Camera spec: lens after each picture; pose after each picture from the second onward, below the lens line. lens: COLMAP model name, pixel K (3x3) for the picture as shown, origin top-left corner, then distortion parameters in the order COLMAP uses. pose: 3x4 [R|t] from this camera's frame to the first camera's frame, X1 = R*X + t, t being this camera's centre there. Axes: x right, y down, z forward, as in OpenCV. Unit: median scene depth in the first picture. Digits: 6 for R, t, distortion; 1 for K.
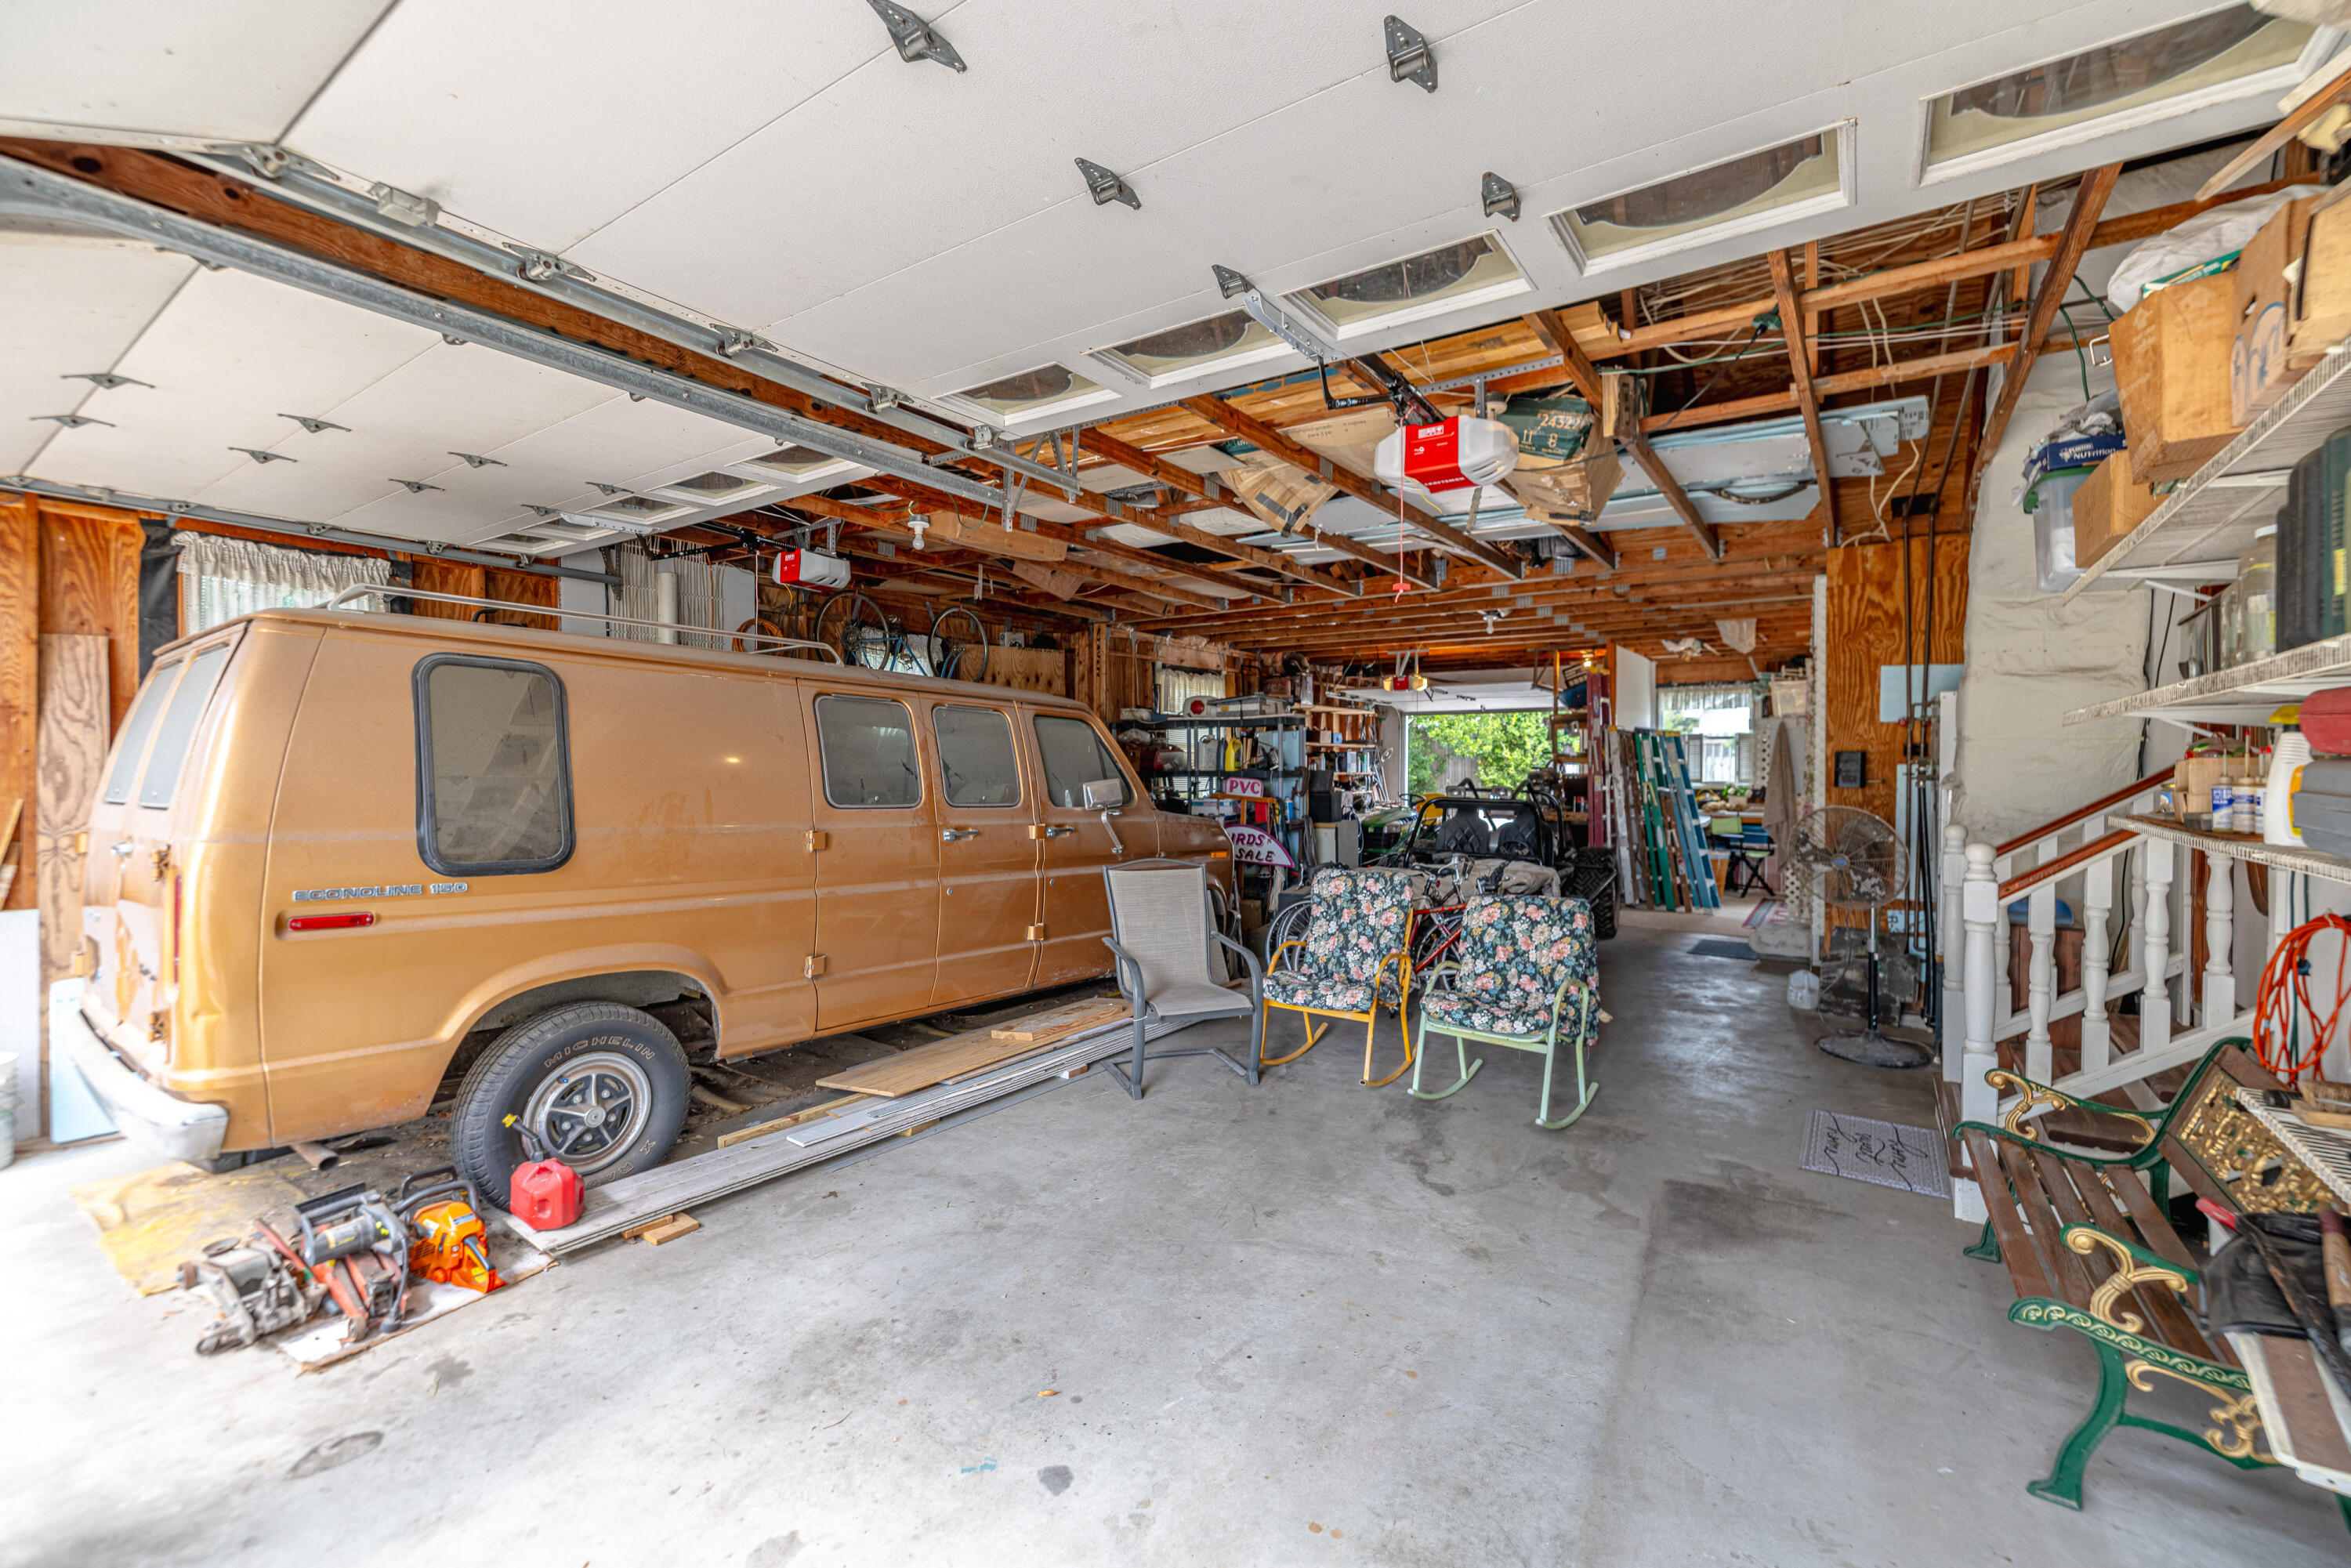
lens RADIAL K [[981.0, 0, 1169.5], [0, 981.0, 779.6], [0, 0, 1]] dist [0.000908, -0.000298]
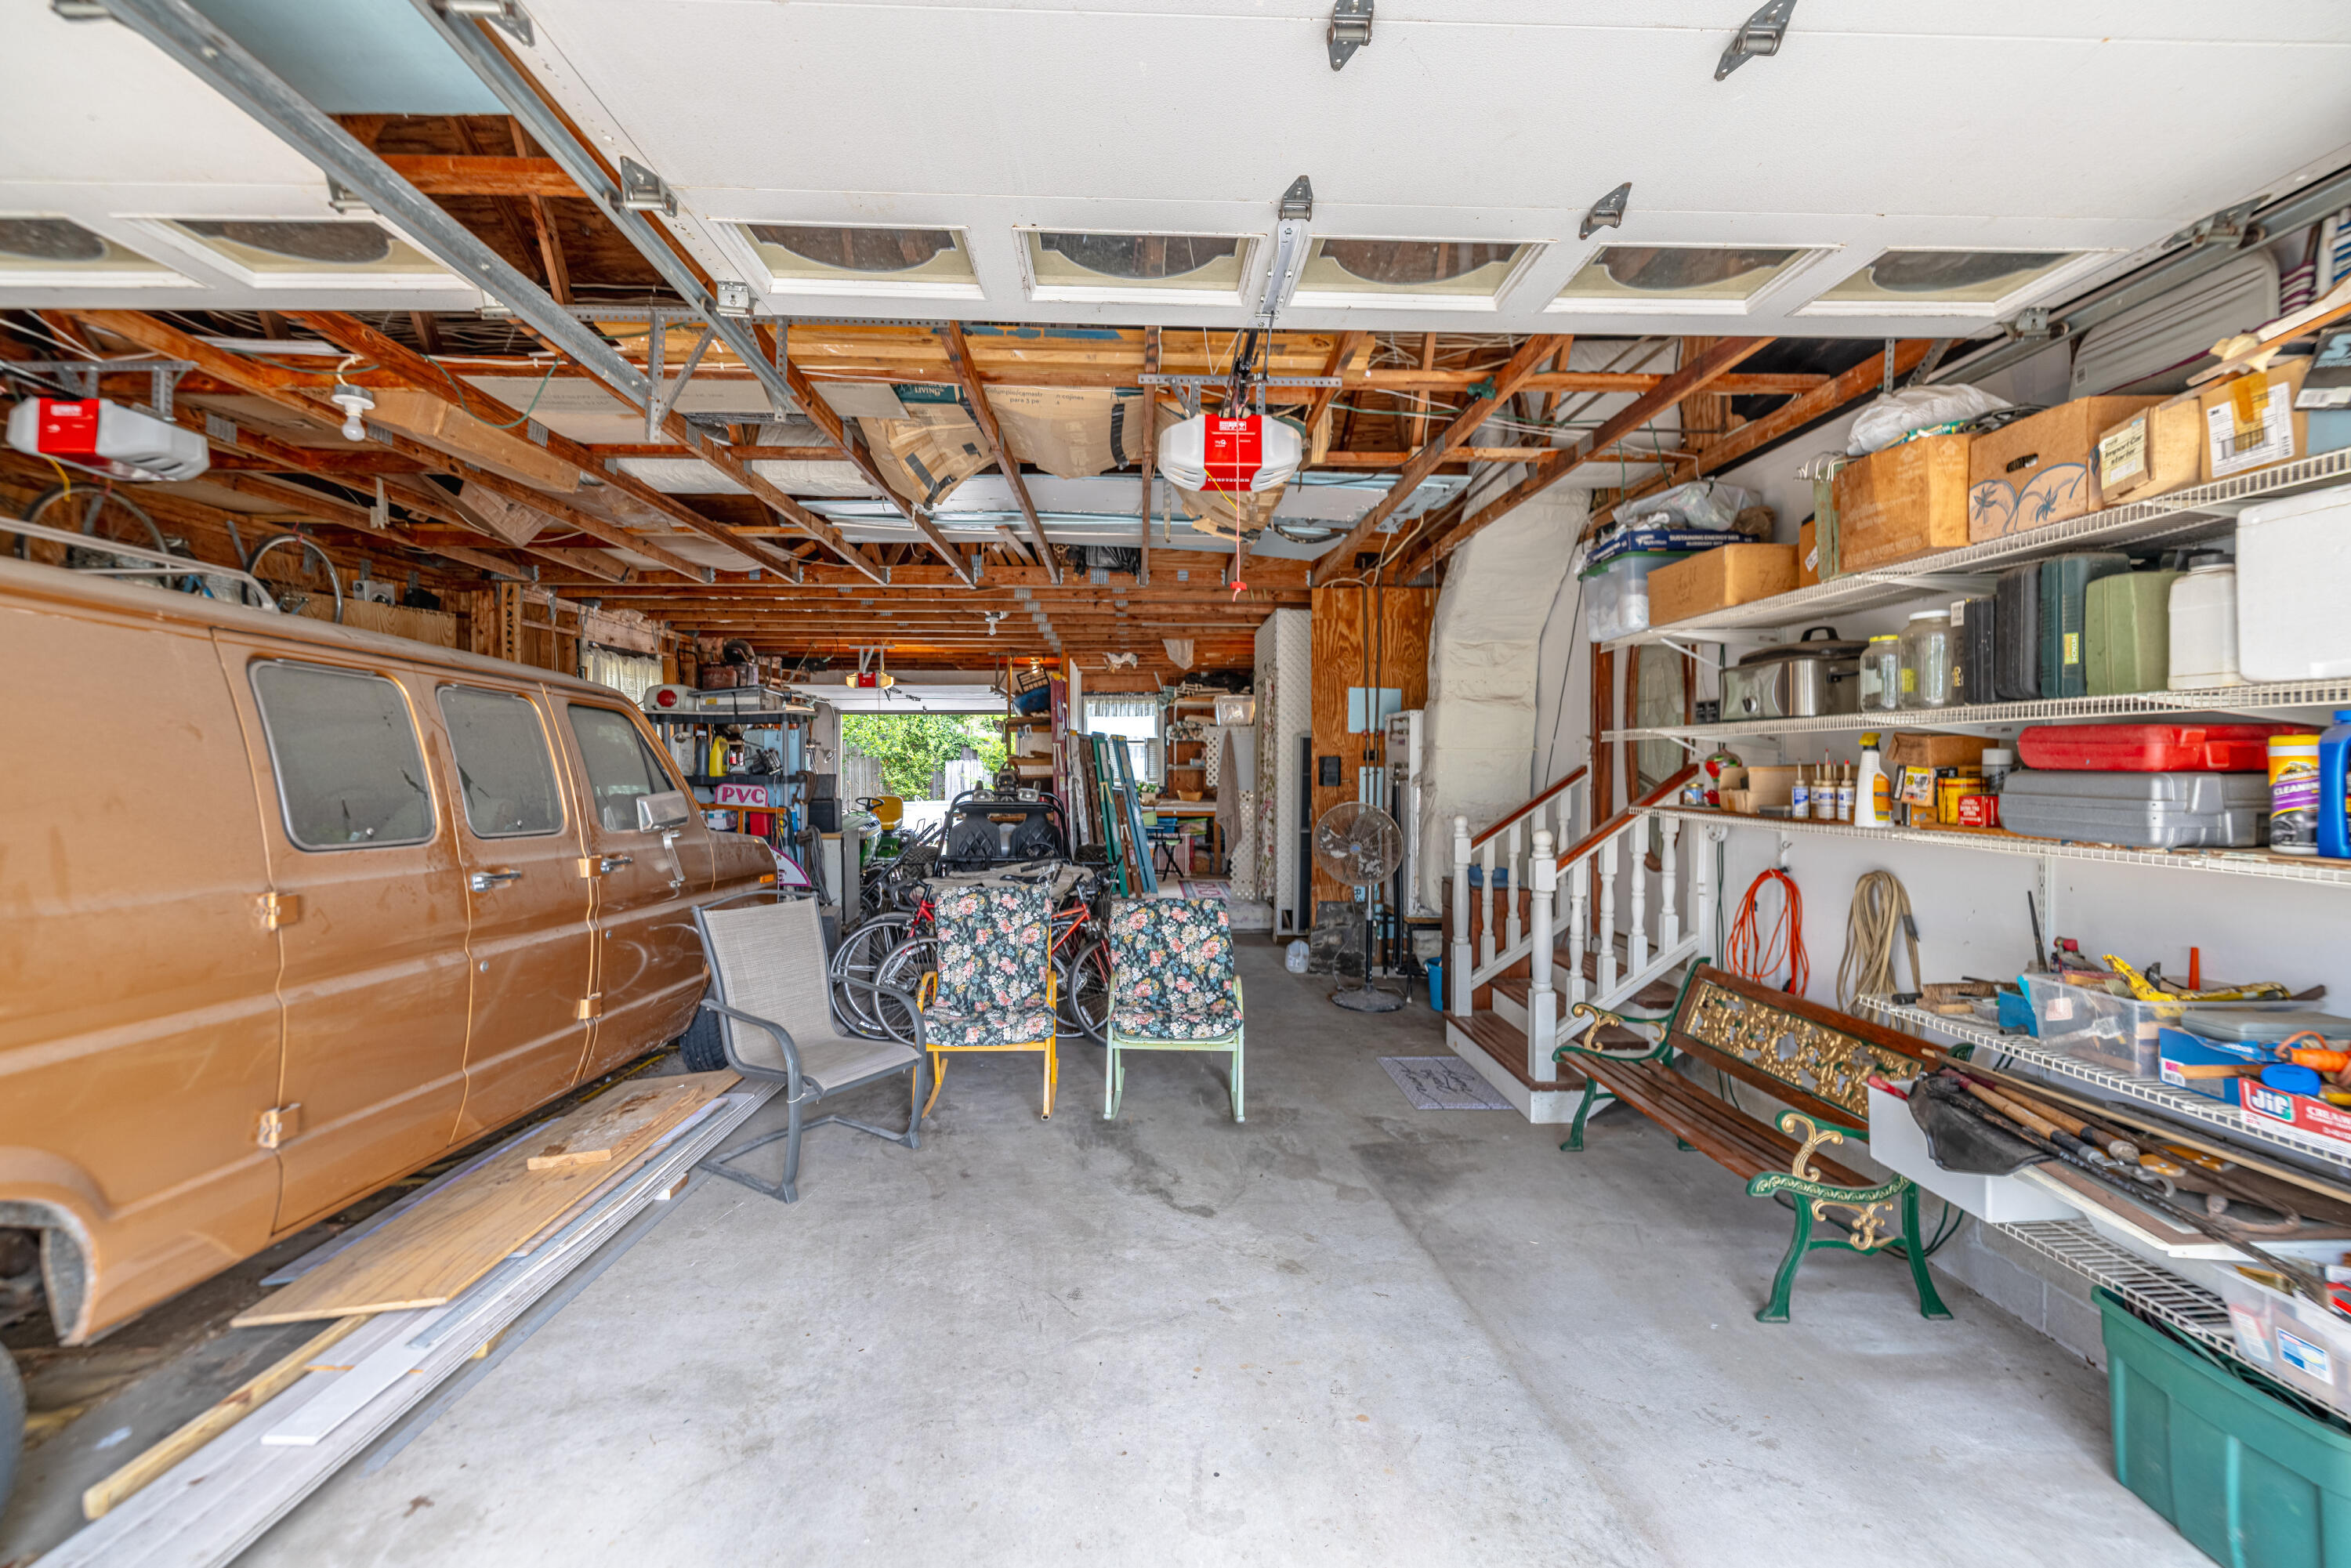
lens RADIAL K [[981.0, 0, 1174.7], [0, 981.0, 779.5], [0, 0, 1]] dist [0.000908, -0.000298]
pose [[0.798809, -0.011952, 0.601466, -0.242106], [0.011674, 0.999922, 0.004366, -0.009636], [-0.601471, 0.003534, 0.798886, 0.182361]]
